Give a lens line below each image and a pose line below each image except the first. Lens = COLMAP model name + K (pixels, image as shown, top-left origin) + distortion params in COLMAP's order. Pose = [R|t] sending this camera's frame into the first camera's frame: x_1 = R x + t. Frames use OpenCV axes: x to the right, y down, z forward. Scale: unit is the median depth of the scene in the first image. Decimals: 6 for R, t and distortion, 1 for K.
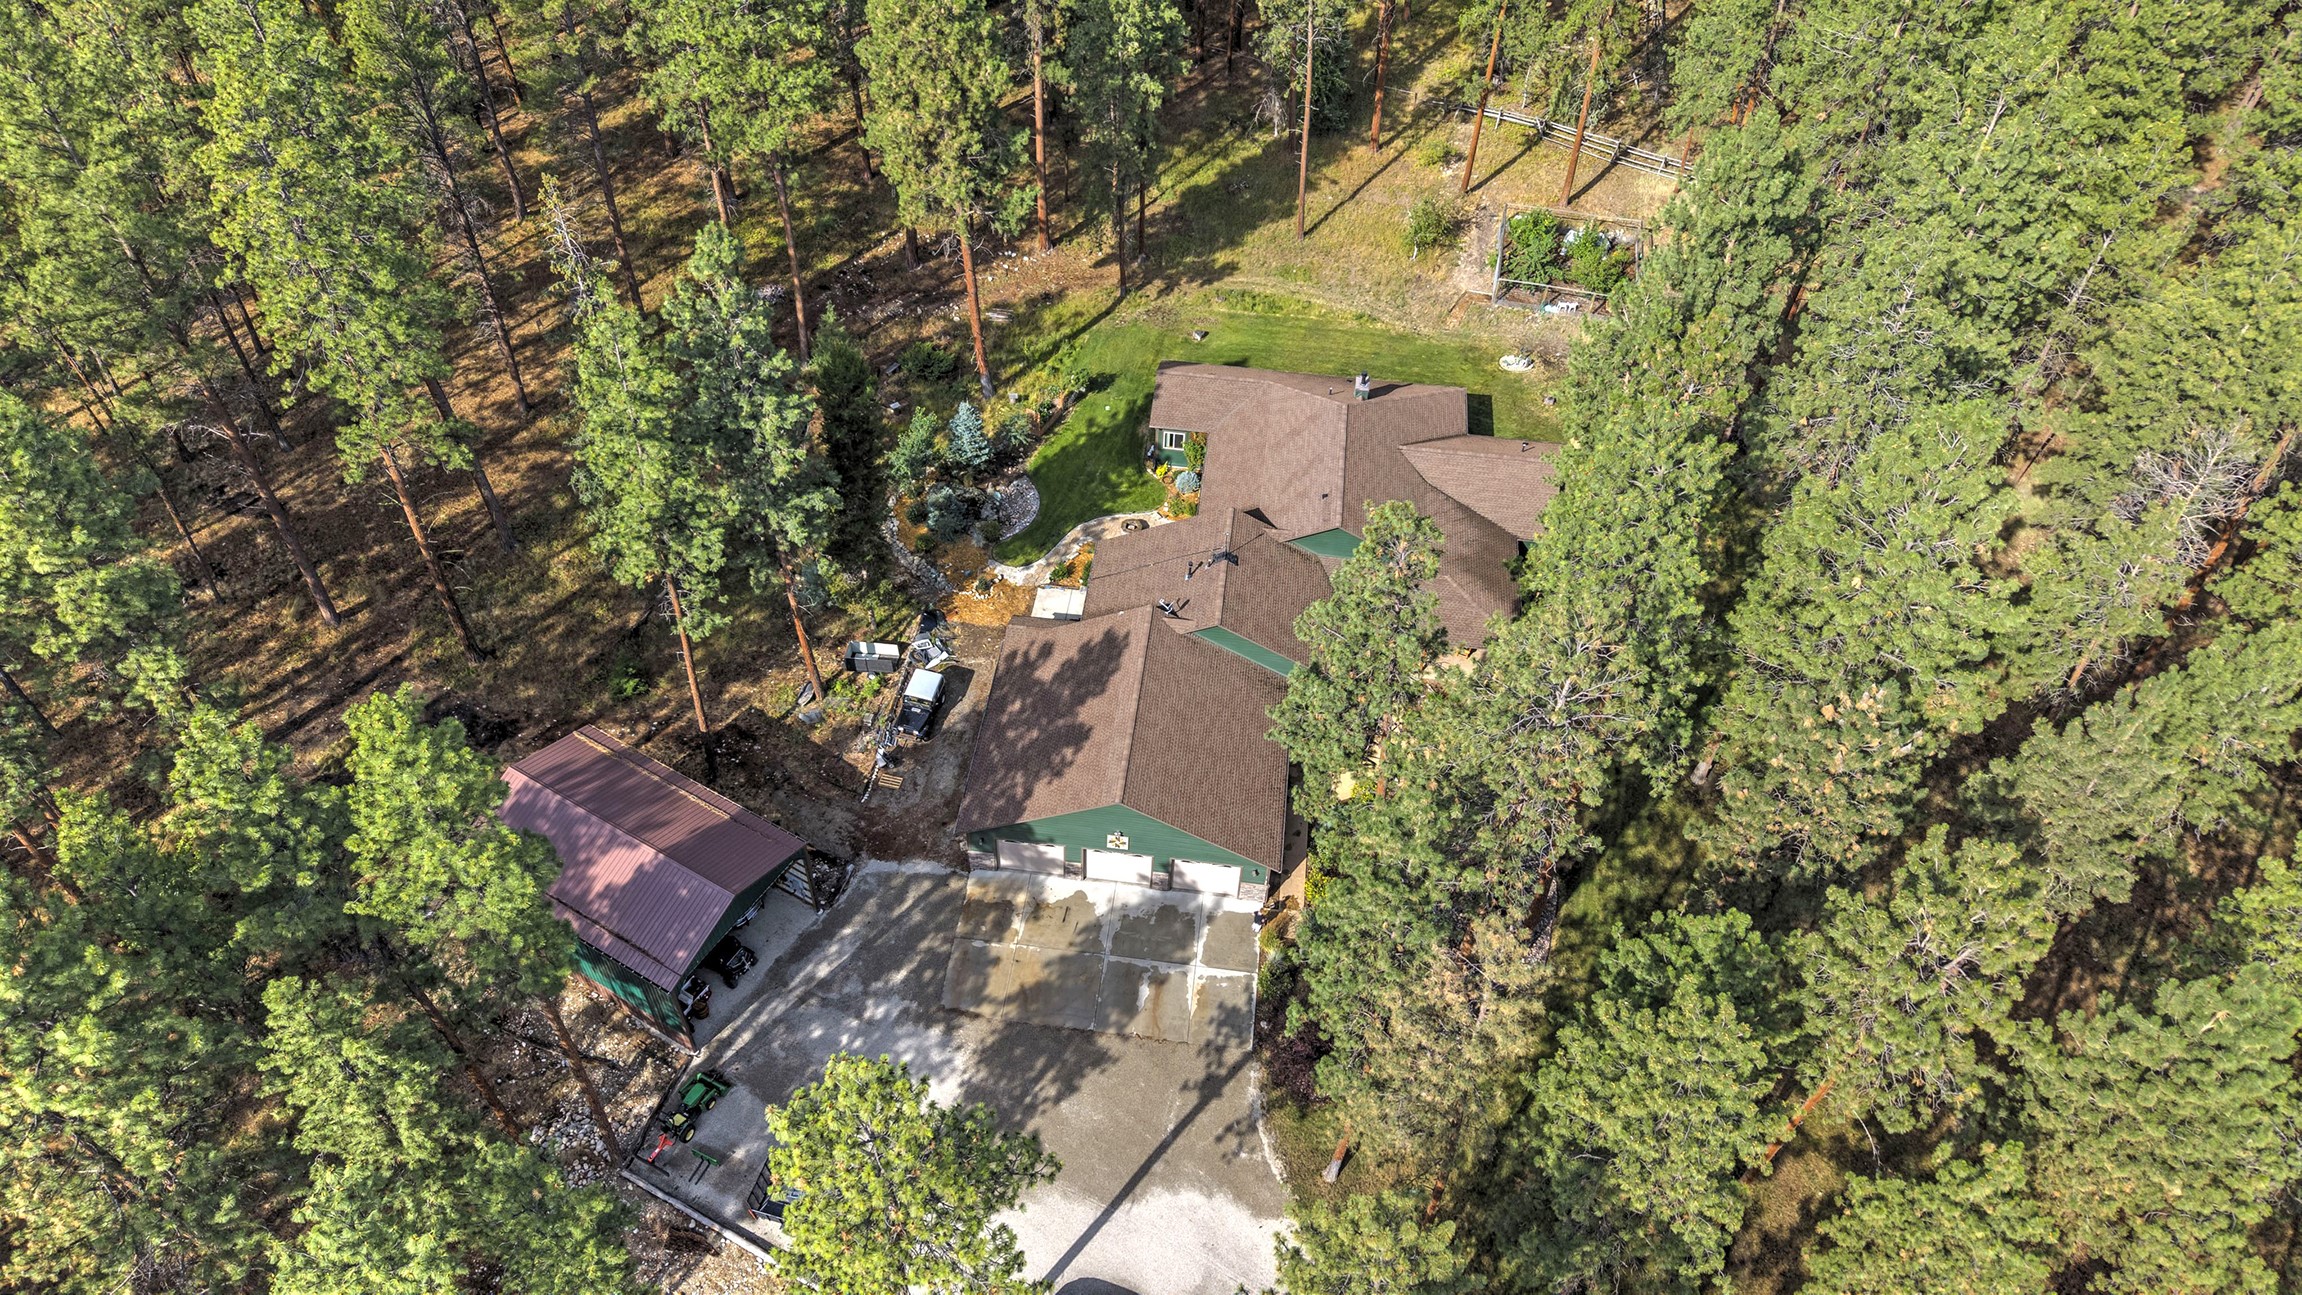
lens RADIAL K [[1506.4, 0, 1161.6], [0, 1506.4, 652.2], [0, 0, 1]] dist [0.025606, -0.021573]
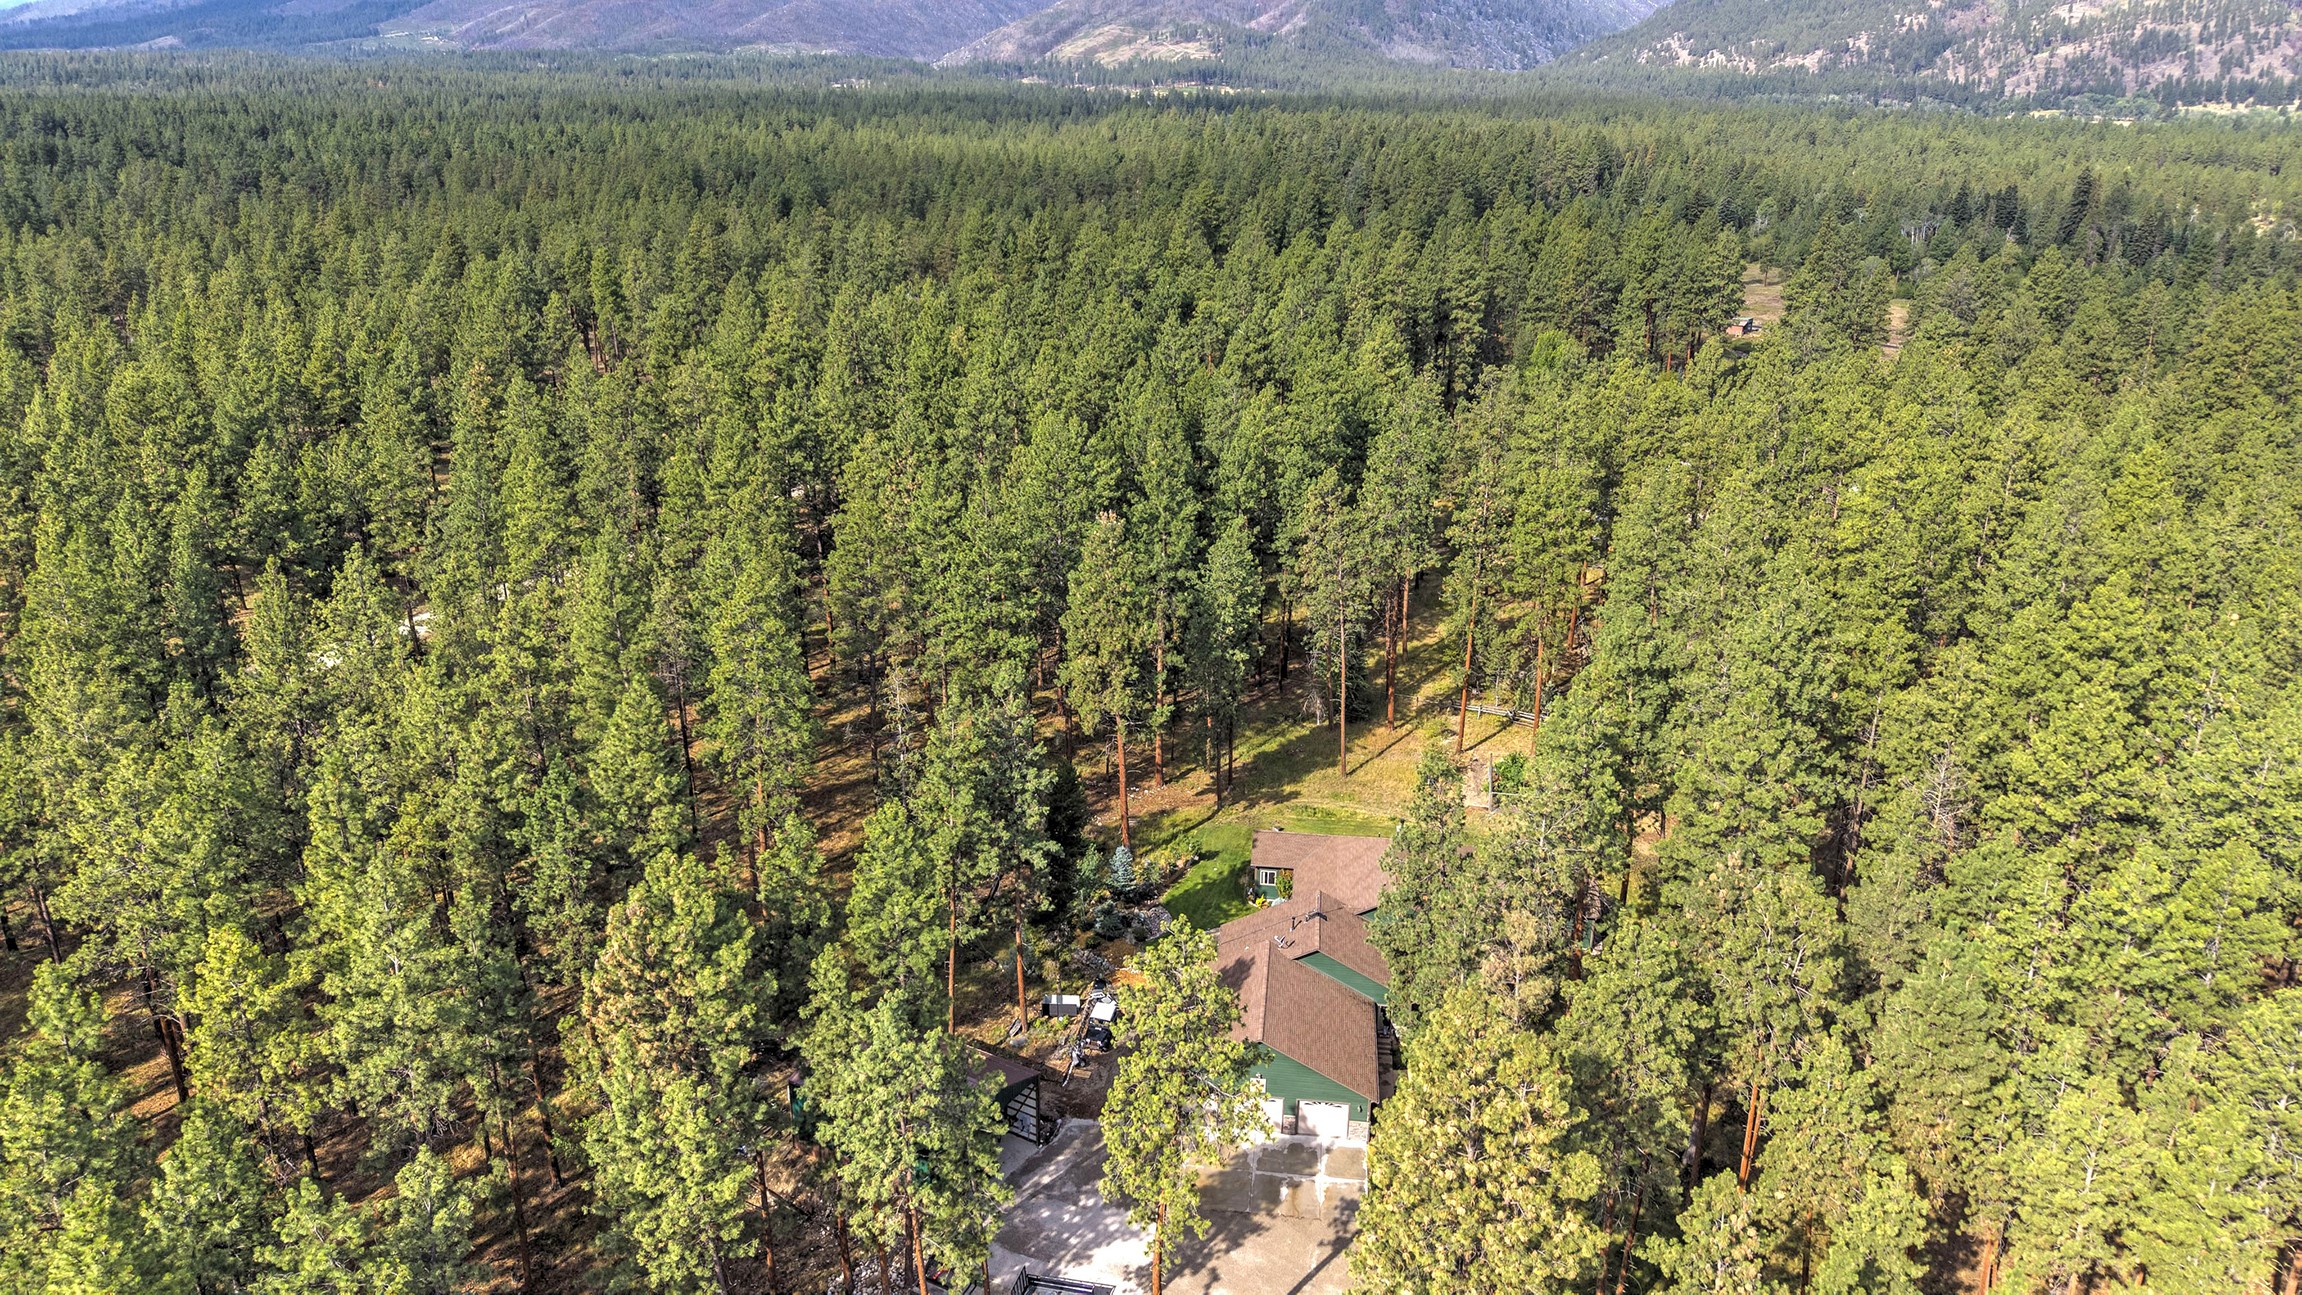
lens RADIAL K [[1506.4, 0, 1143.3], [0, 1506.4, 644.2], [0, 0, 1]] dist [0.025606, -0.021573]
pose [[0.999716, -0.018808, -0.014667, -0.090948], [0.009280, 0.873234, -0.487212, 0.382235], [0.021971, 0.486938, 0.873160, -0.349949]]
